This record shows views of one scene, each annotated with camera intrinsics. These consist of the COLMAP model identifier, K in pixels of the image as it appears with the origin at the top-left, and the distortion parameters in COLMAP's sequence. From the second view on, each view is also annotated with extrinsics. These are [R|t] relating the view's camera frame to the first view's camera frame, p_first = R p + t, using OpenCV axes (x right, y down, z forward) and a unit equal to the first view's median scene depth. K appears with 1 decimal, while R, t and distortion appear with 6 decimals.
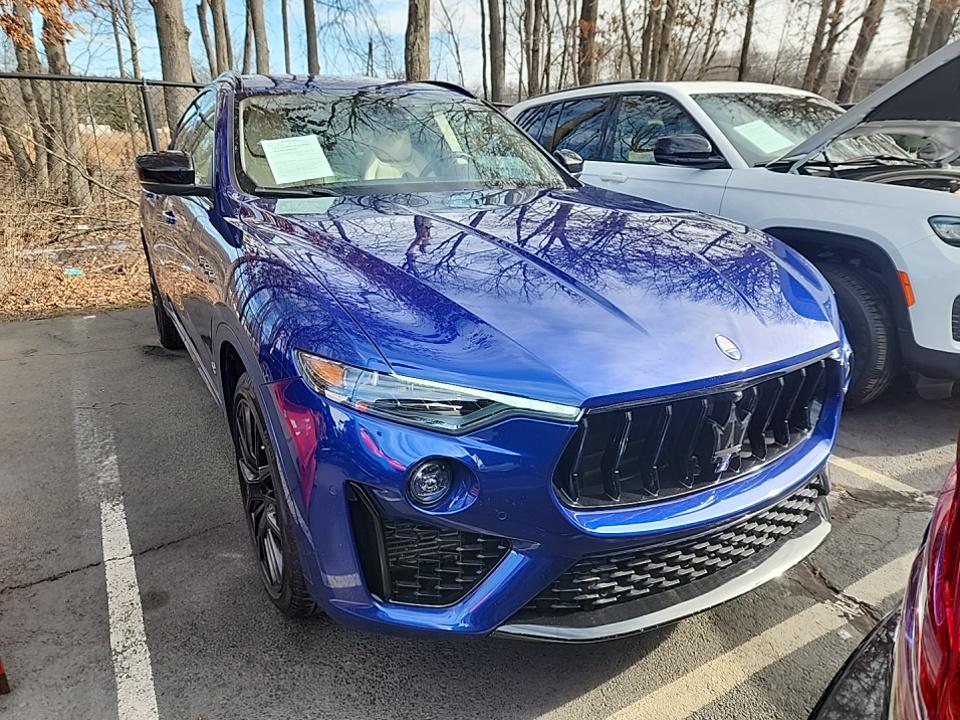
lens RADIAL K [[631.4, 0, 479.0], [0, 631.4, 364.8], [0, 0, 1]] dist [0.021592, -0.003074]
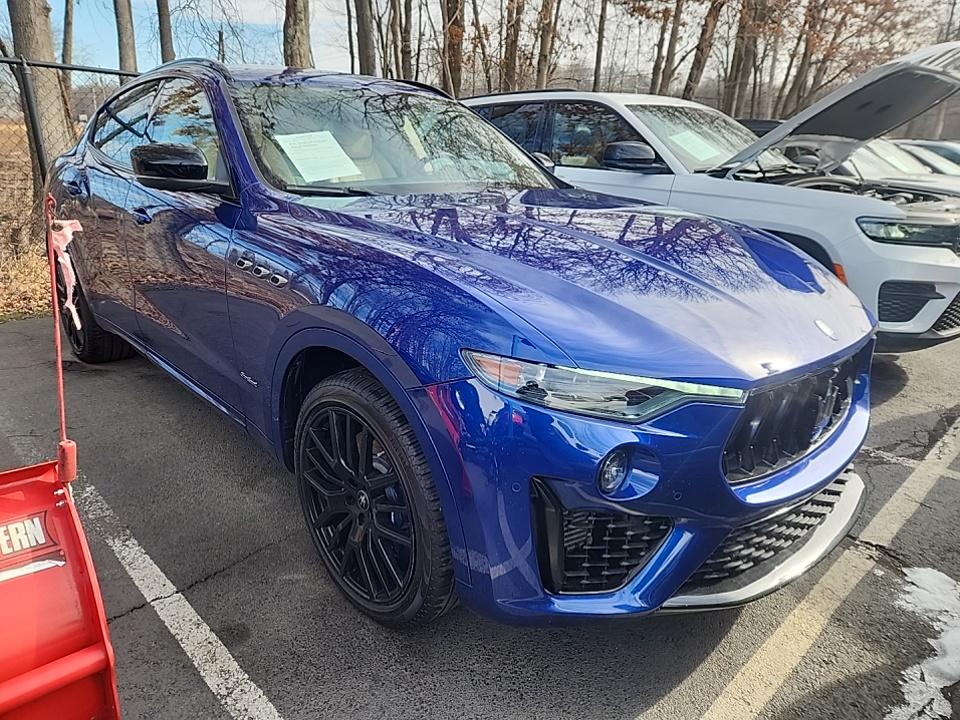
lens RADIAL K [[619.8, 0, 483.9], [0, 619.8, 359.7], [0, 0, 1]] dist [0.071788, -0.059838]
pose [[0.971219, -0.050779, 0.232714, -0.253389], [0.052111, 0.998641, 0.000427, -0.004395], [-0.232420, 0.011713, 0.972545, 0.023002]]
